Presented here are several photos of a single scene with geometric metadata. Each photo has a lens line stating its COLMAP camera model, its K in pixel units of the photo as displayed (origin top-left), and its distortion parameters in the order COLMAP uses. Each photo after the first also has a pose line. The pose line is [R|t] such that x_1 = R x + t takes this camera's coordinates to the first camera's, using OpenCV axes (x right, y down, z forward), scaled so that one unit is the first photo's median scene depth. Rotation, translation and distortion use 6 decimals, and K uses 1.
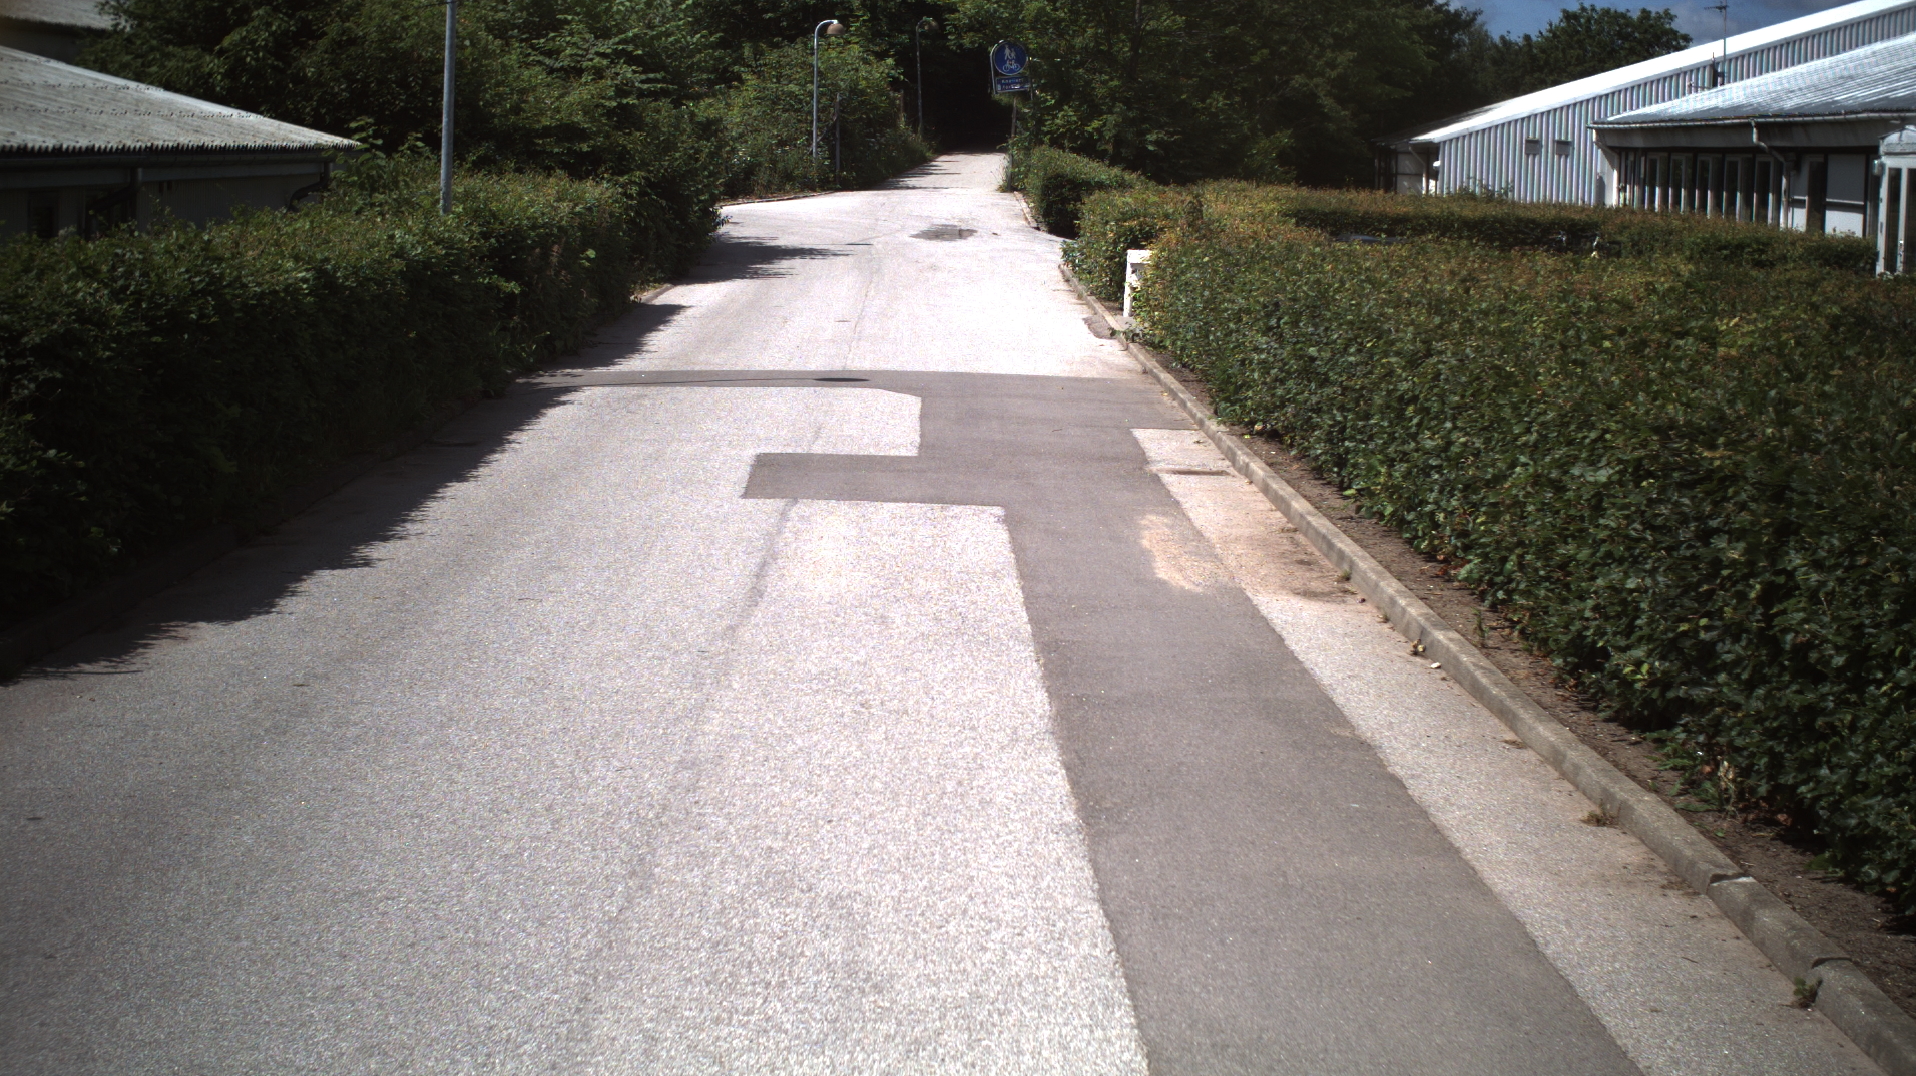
lens RADIAL K [[3259.7, 0, 958.0], [0, 3259.7, 538.0], [0, 0, 1]] dist [-0.294236, 0.407328]
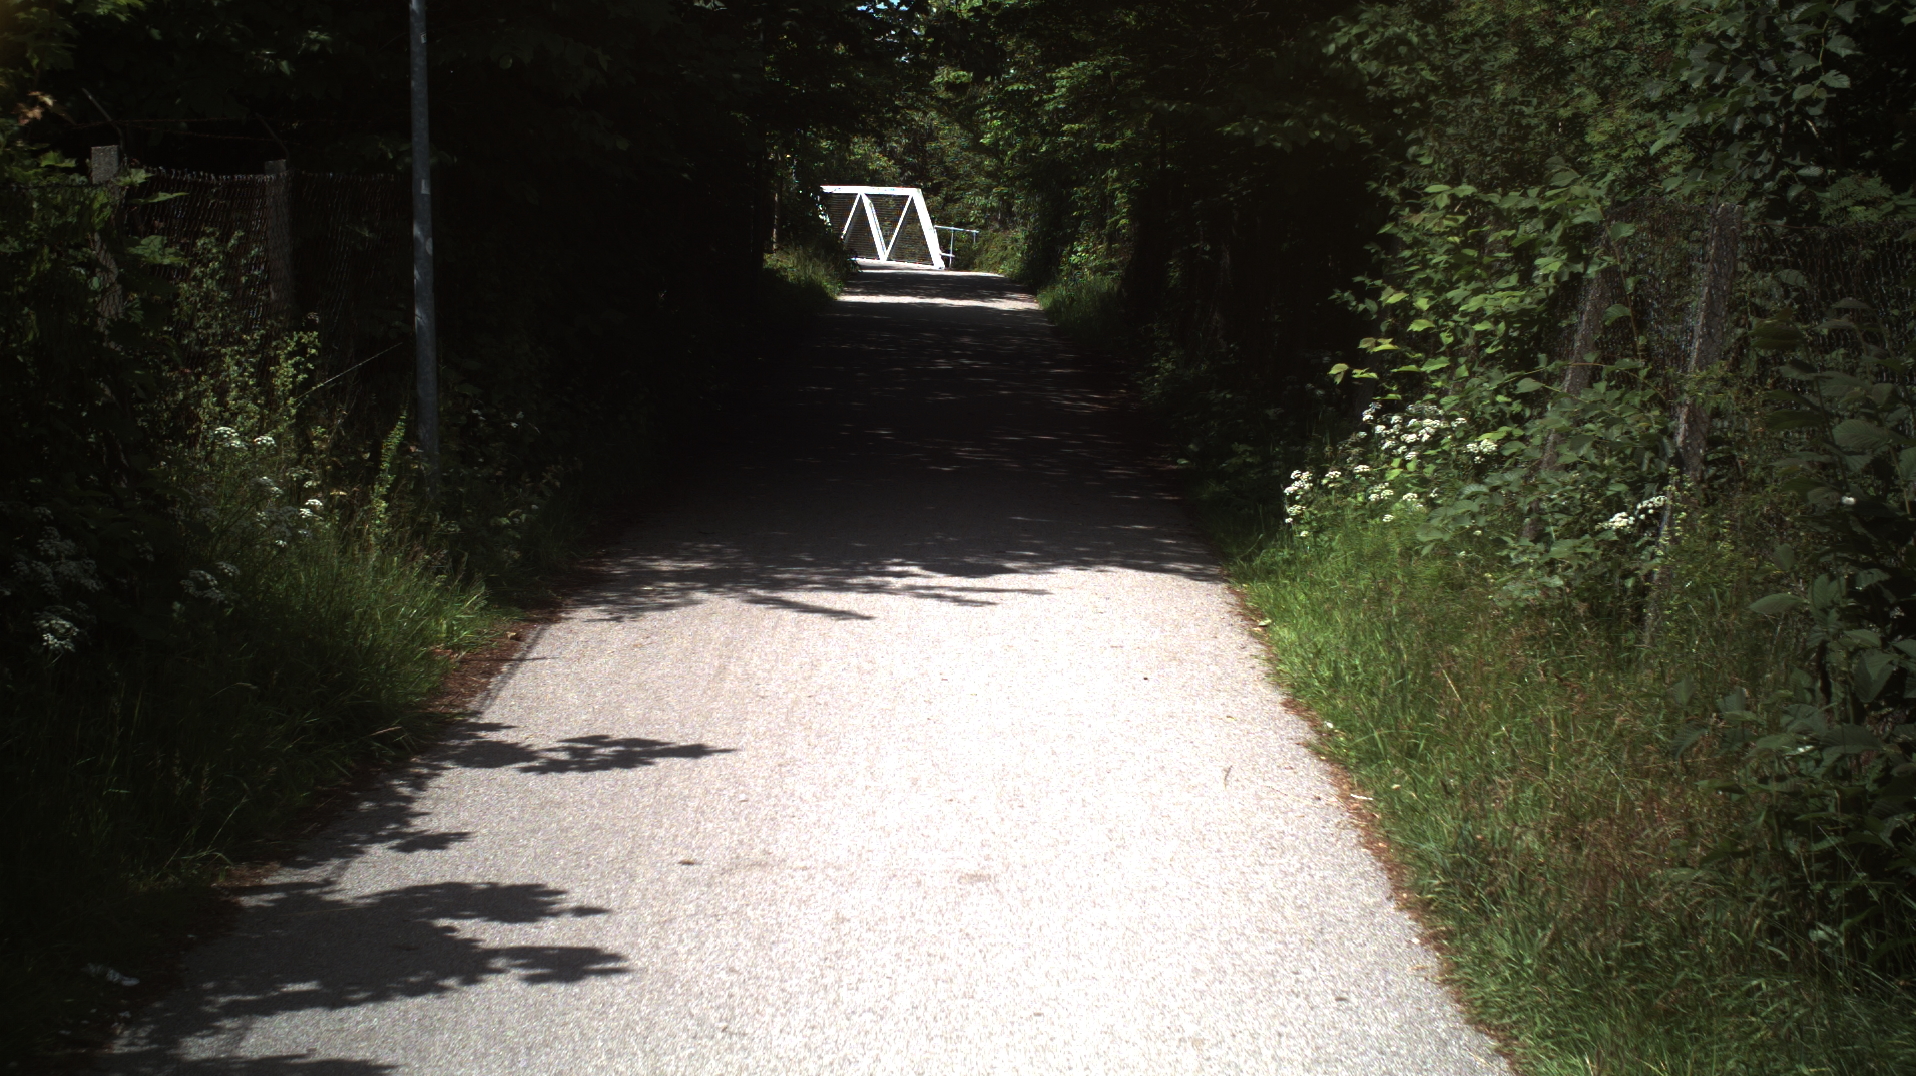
lens RADIAL K [[3259.7, 0, 958.0], [0, 3259.7, 538.0], [0, 0, 1]] dist [-0.294236, 0.407328]
pose [[0.996081, 0.004849, 0.088308, 0.000185], [0.000049, 0.998465, -0.055385, -0.246669], [-0.088441, 0.055172, 0.994552, 1.858161]]
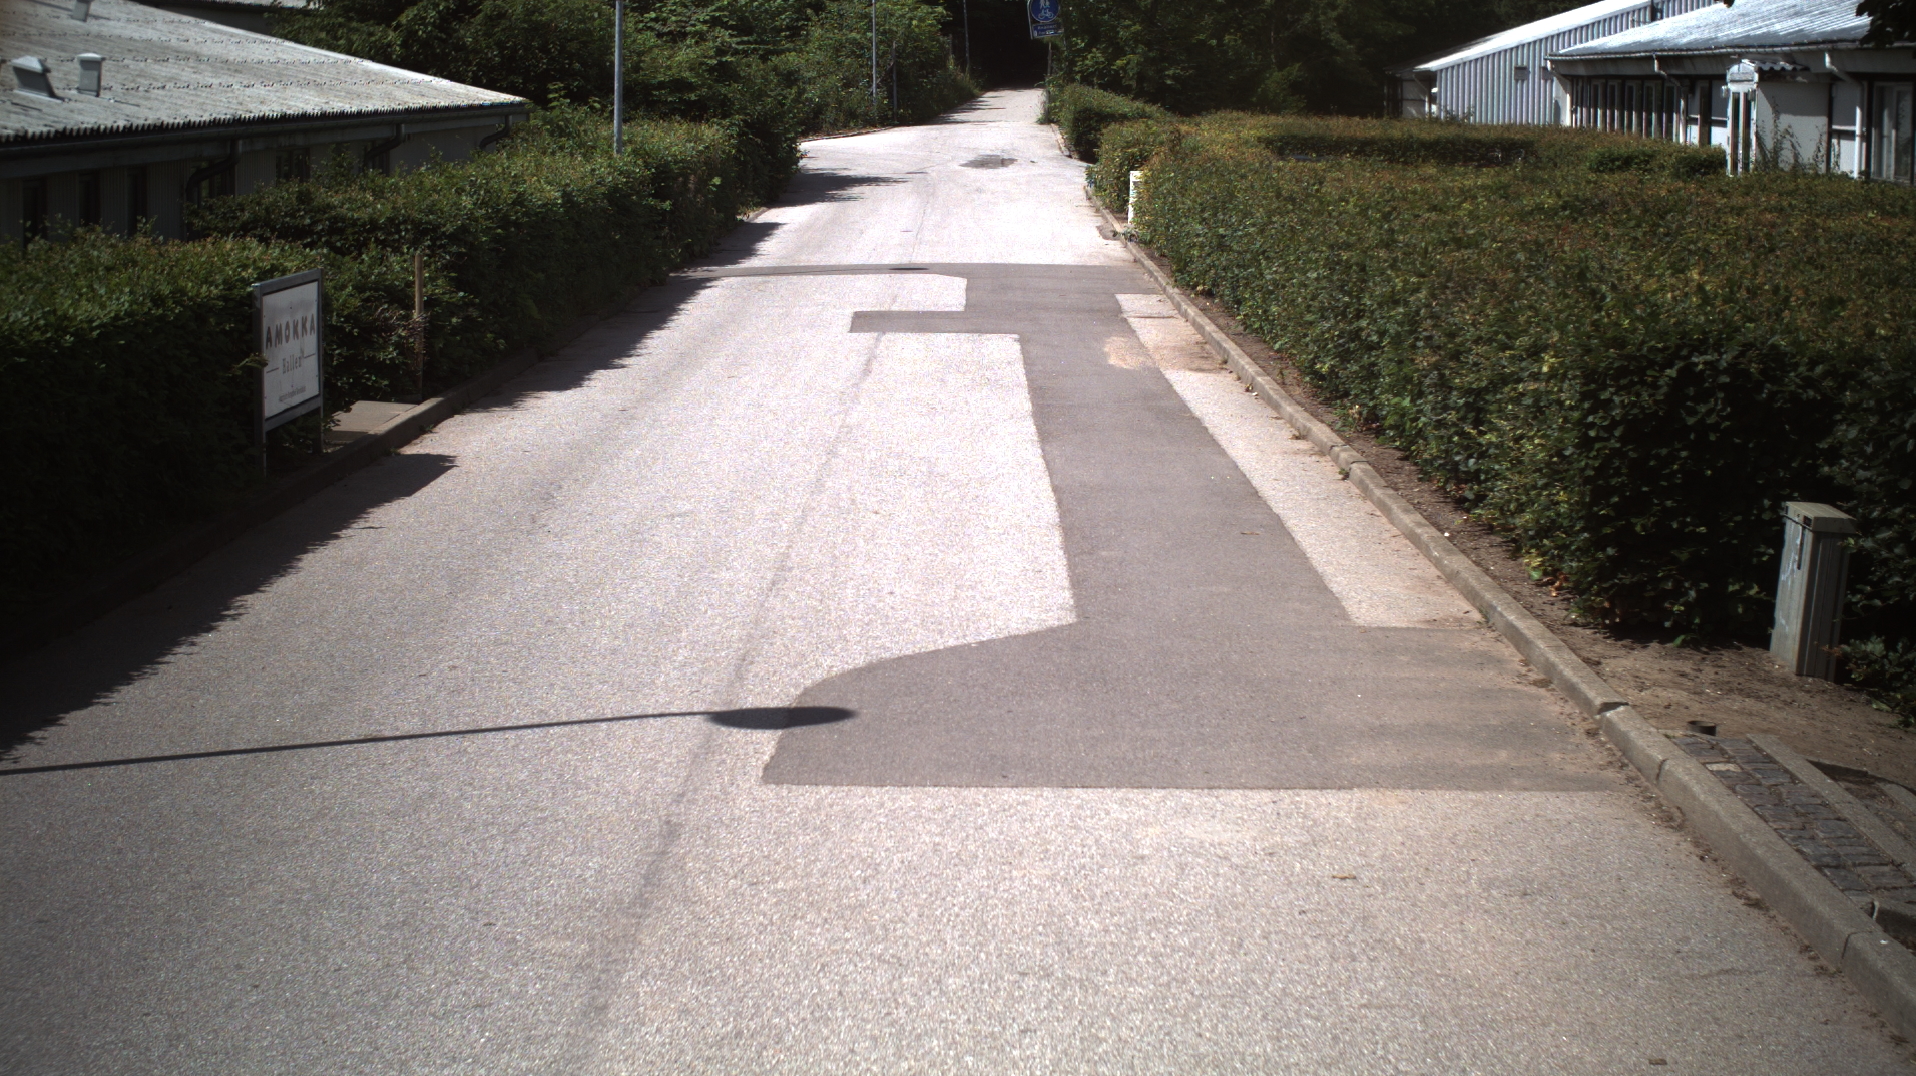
lens RADIAL K [[3259.7, 0, 958.0], [0, 3259.7, 538.0], [0, 0, 1]] dist [-0.294236, 0.407328]
pose [[0.999623, -0.020162, -0.018663, 0.005069], [0.020549, 0.999573, 0.020779, 0.023070], [0.018237, -0.021155, 0.999610, -0.231743]]
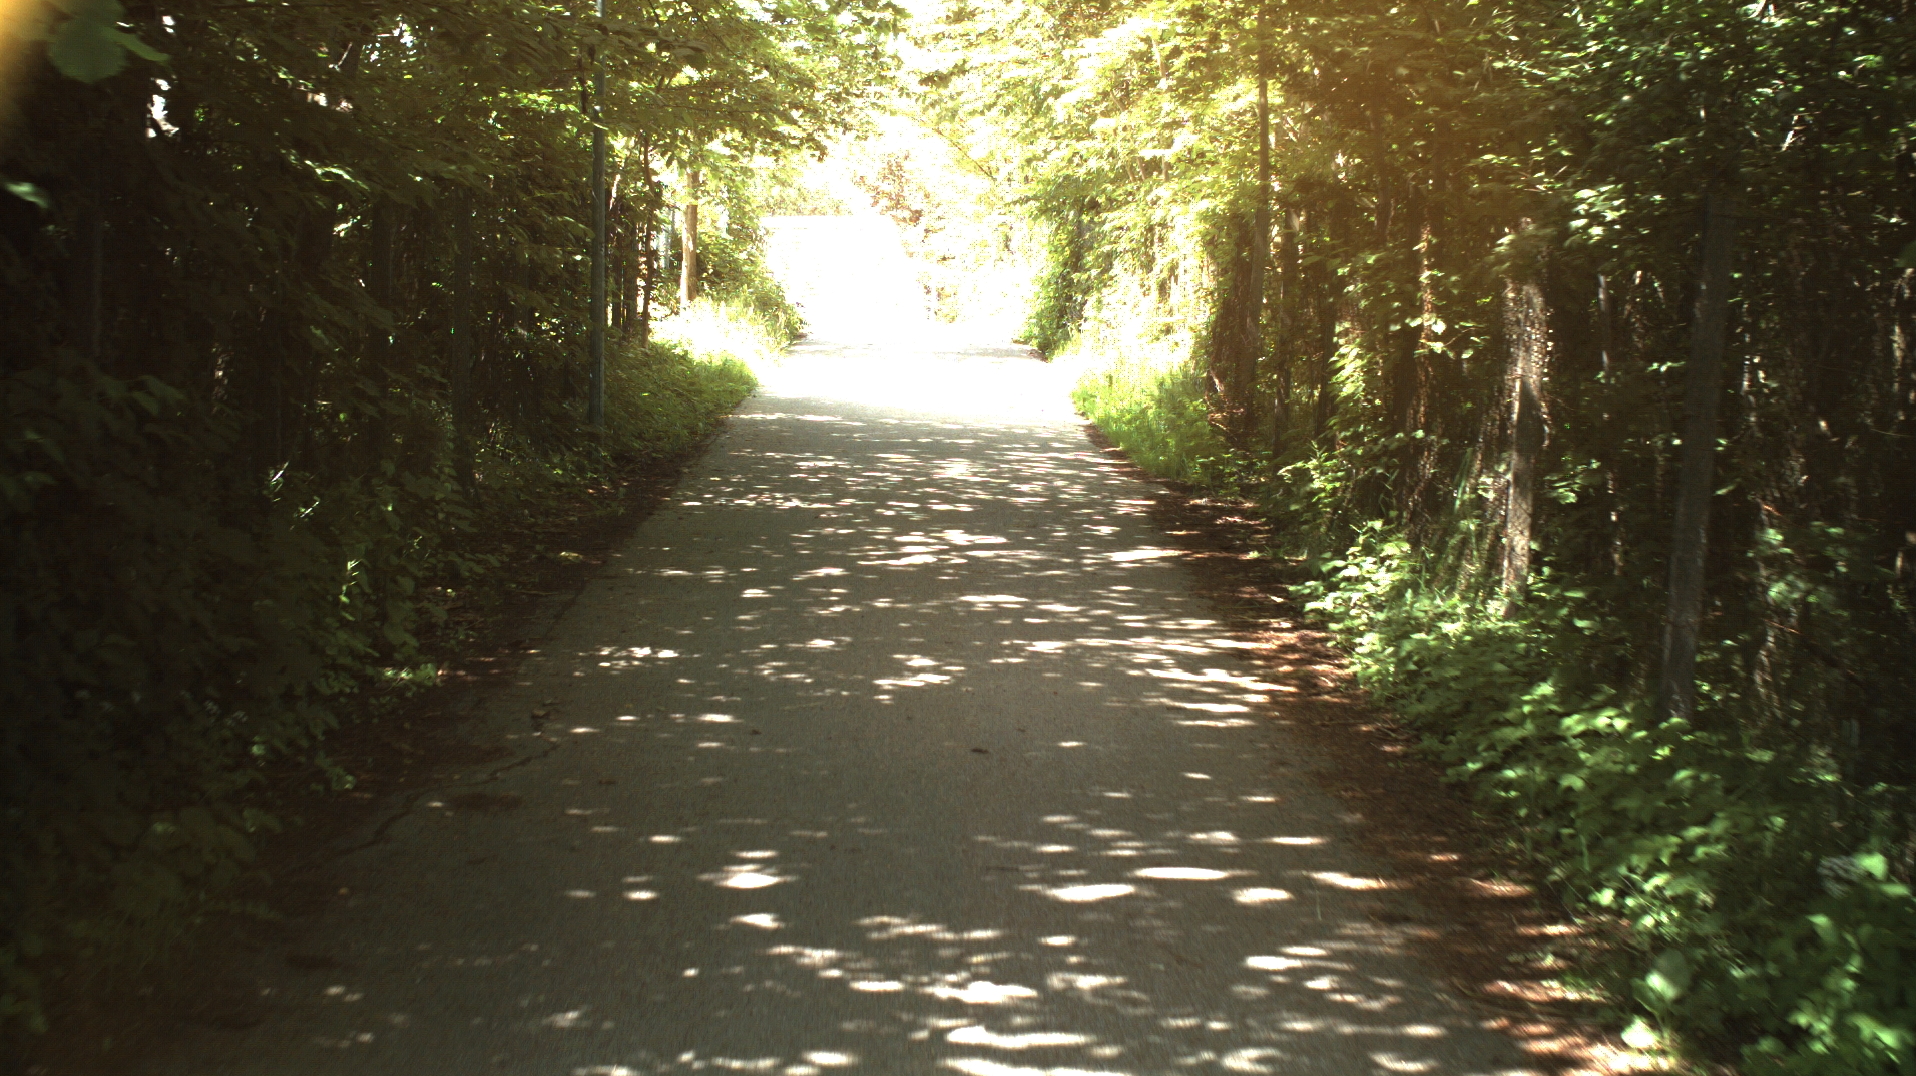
lens RADIAL K [[3259.7, 0, 958.0], [0, 3259.7, 538.0], [0, 0, 1]] dist [-0.294236, 0.407328]
pose [[0.995676, -0.014552, 0.091747, 0.031281], [0.020516, 0.997714, -0.064393, -0.303995], [-0.090600, 0.065997, 0.993698, 2.206752]]
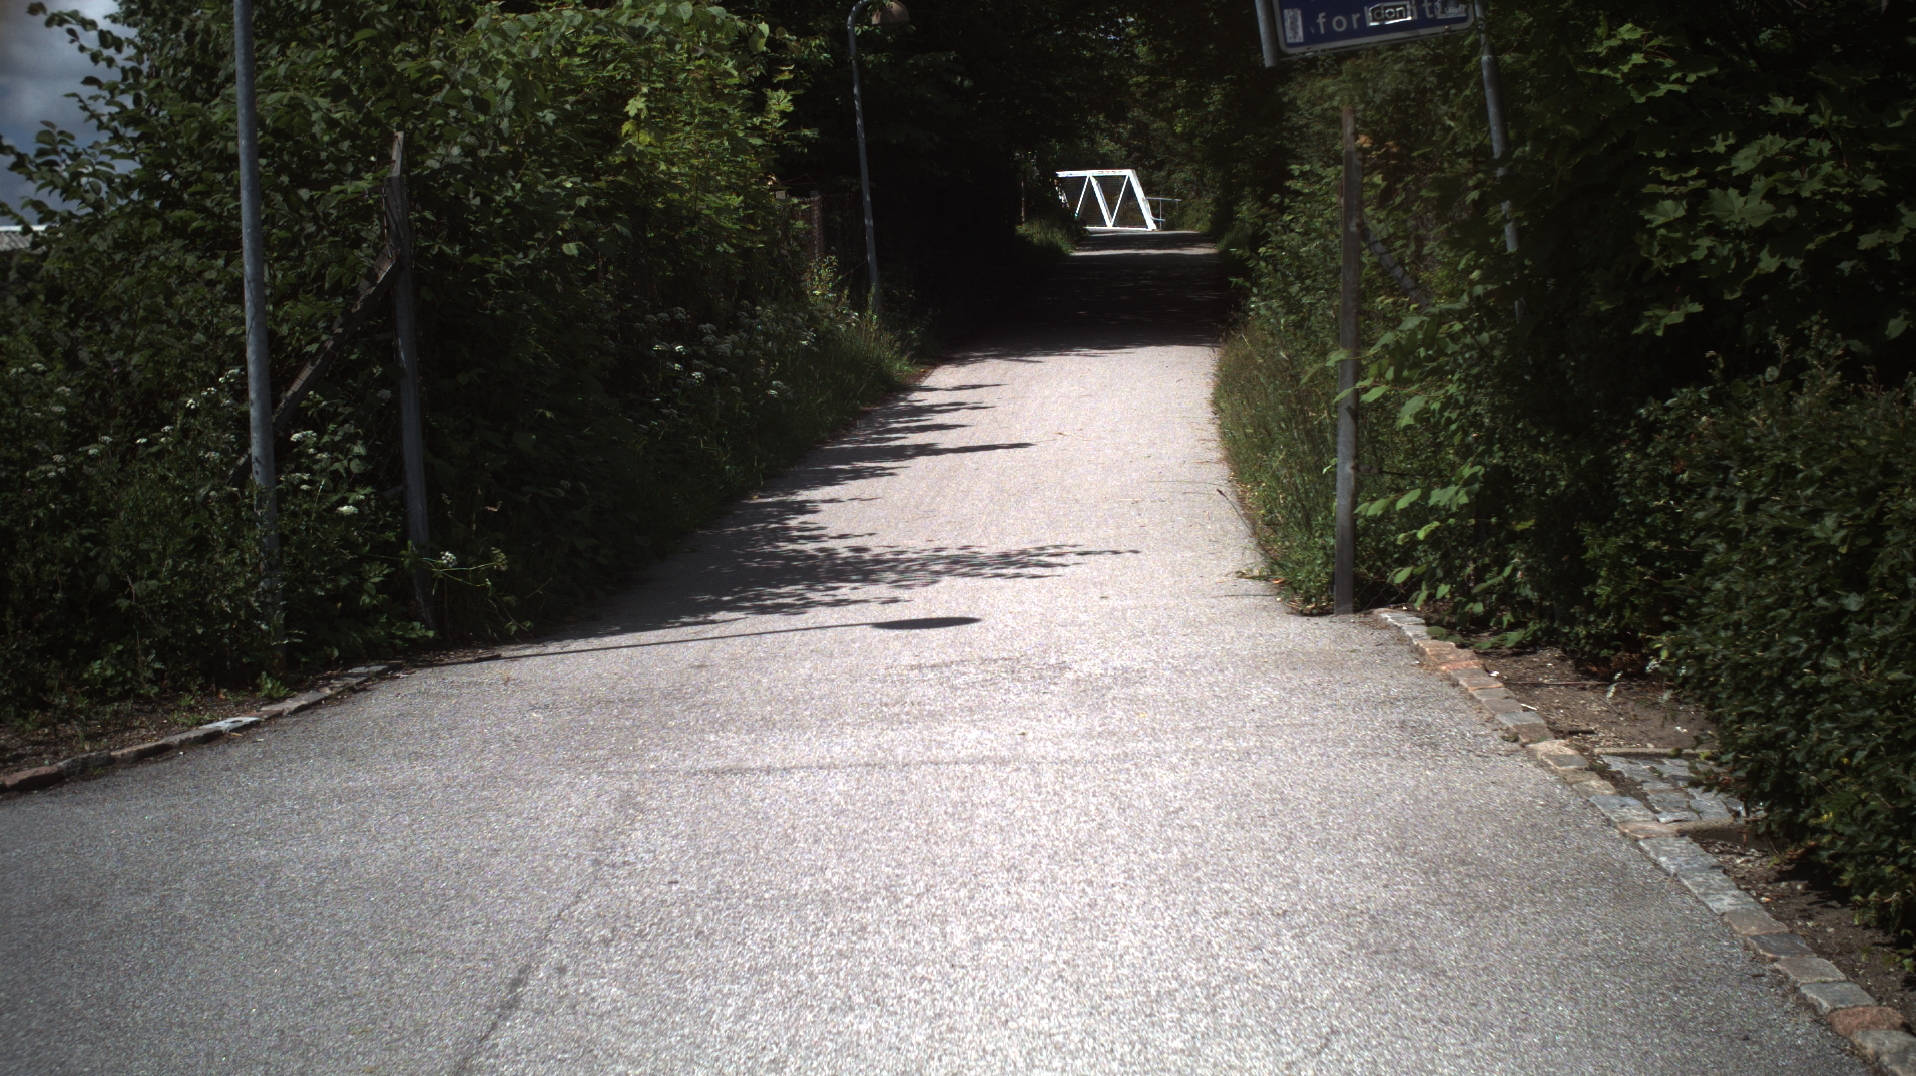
lens RADIAL K [[3259.7, 0, 958.0], [0, 3259.7, 538.0], [0, 0, 1]] dist [-0.294236, 0.407328]
pose [[0.998394, -0.056504, 0.004153, -0.011543], [0.056642, 0.997106, -0.050716, -0.174886], [-0.001275, 0.050869, 0.998704, 1.391577]]
